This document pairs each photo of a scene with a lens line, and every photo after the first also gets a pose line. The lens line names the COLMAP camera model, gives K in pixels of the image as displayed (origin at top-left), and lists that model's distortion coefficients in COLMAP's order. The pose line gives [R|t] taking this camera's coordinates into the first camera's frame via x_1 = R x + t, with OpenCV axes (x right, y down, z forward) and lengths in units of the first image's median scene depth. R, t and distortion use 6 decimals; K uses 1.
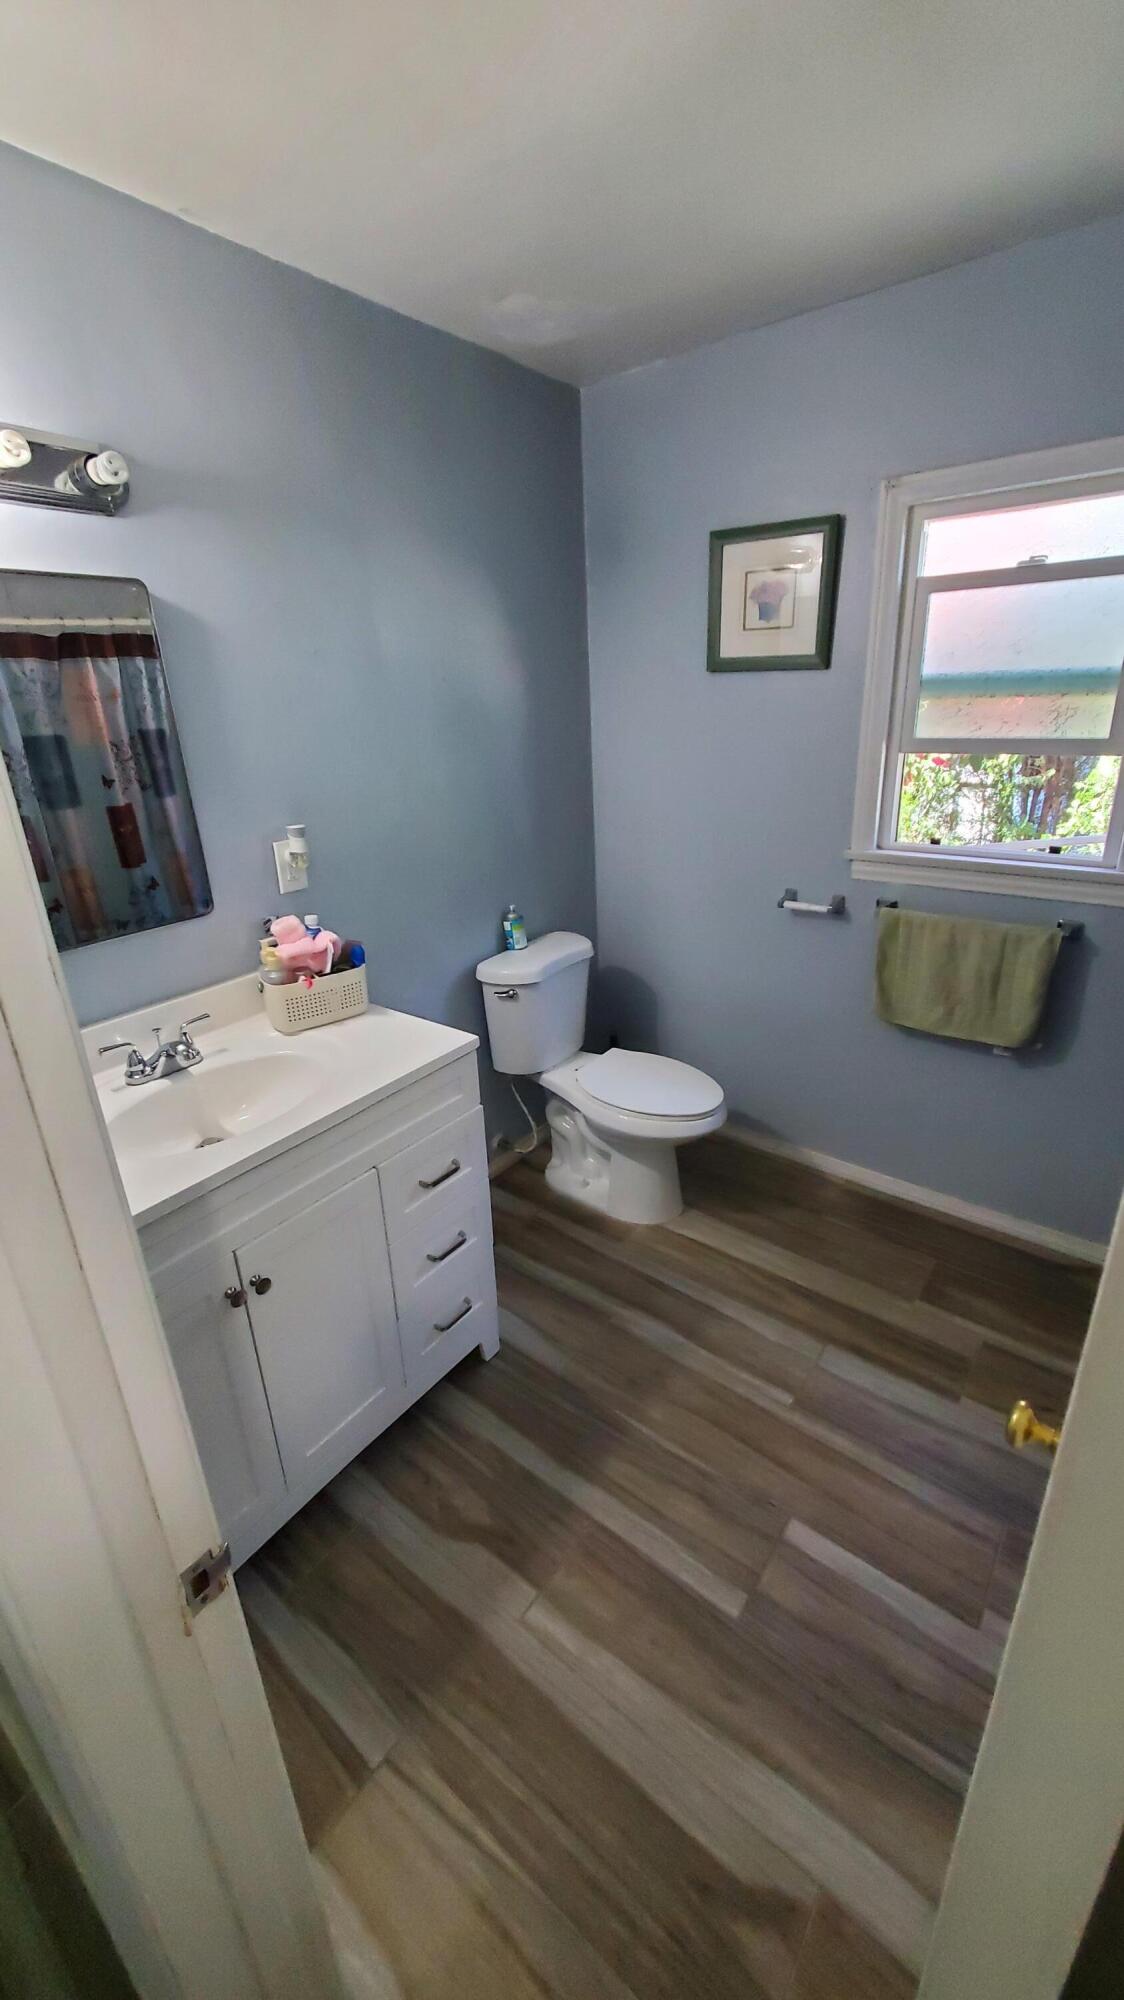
lens RADIAL K [[787.9, 0, 545.0], [0, 787.9, 986.2], [0, 0, 1]] dist [0.004616, -0.001063]
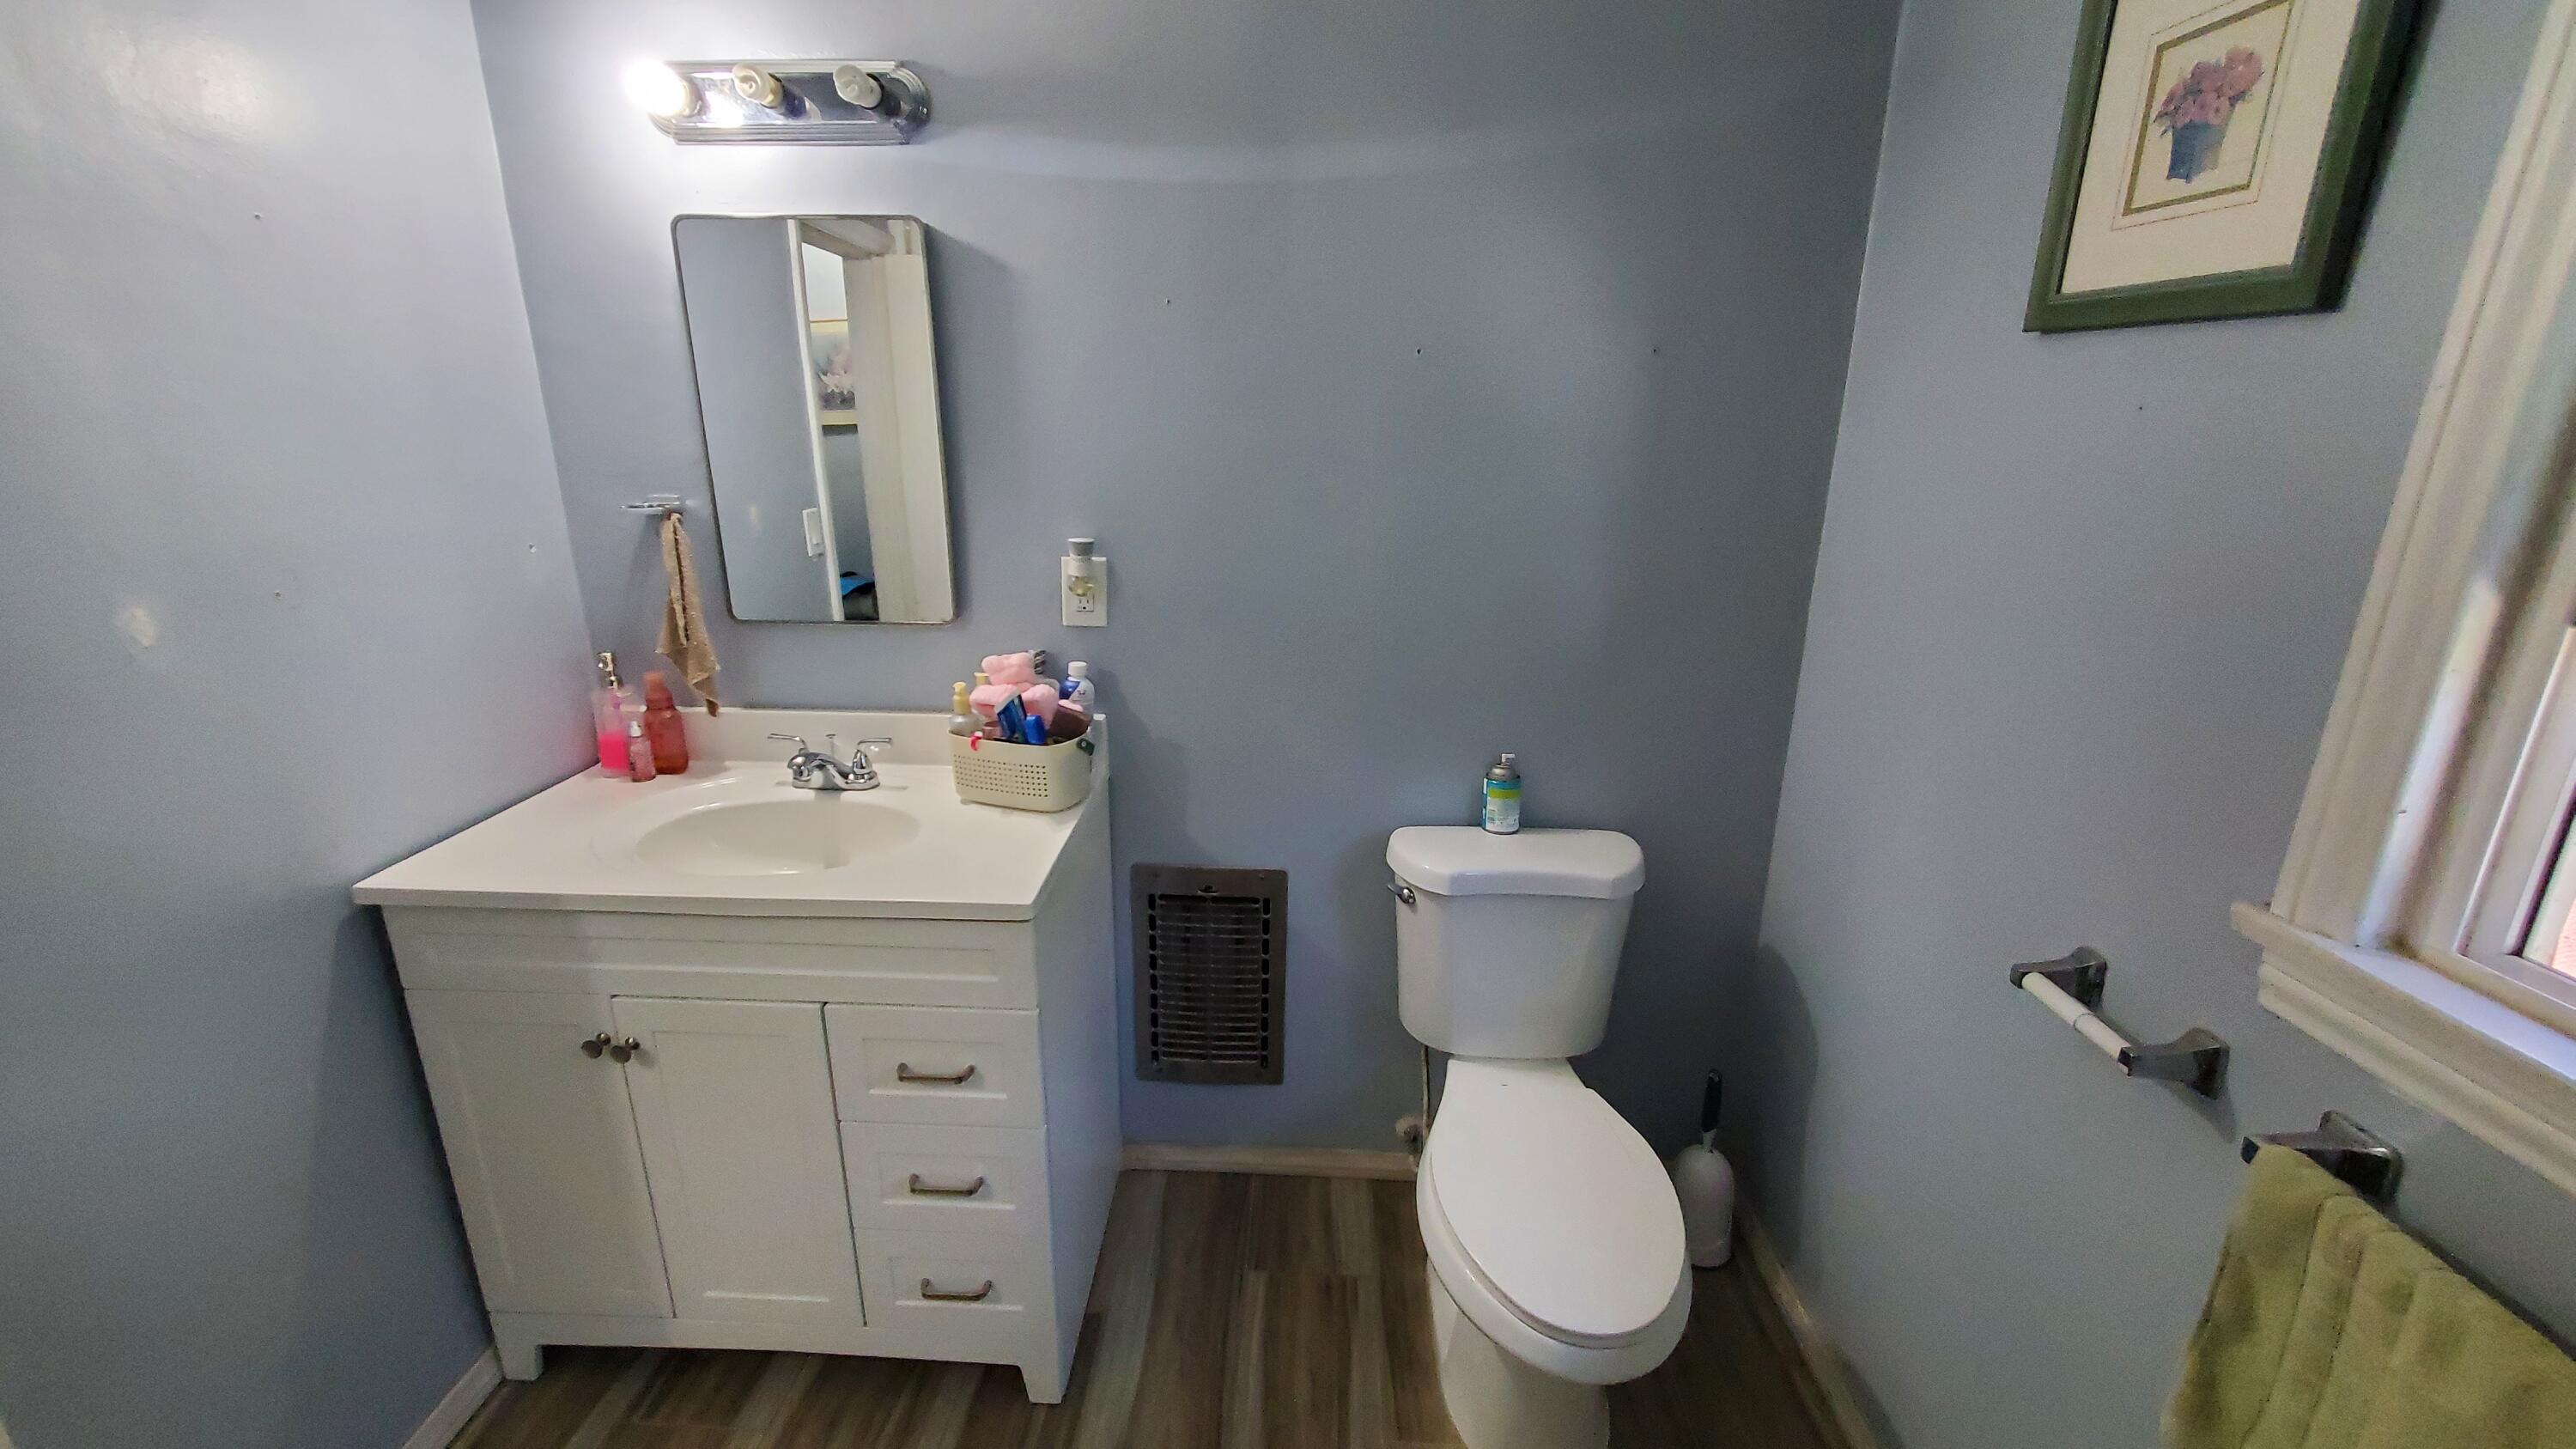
lens RADIAL K [[1015.0, 0, 1271.7], [0, 1015.0, 724.8], [0, 0, 1]] dist [0.004616, -0.001063]
pose [[0.582266, 0.284378, -0.761640, 0.450942], [-0.318708, 0.941685, 0.107954, -0.164202], [0.747925, 0.179883, 0.638945, 0.468363]]
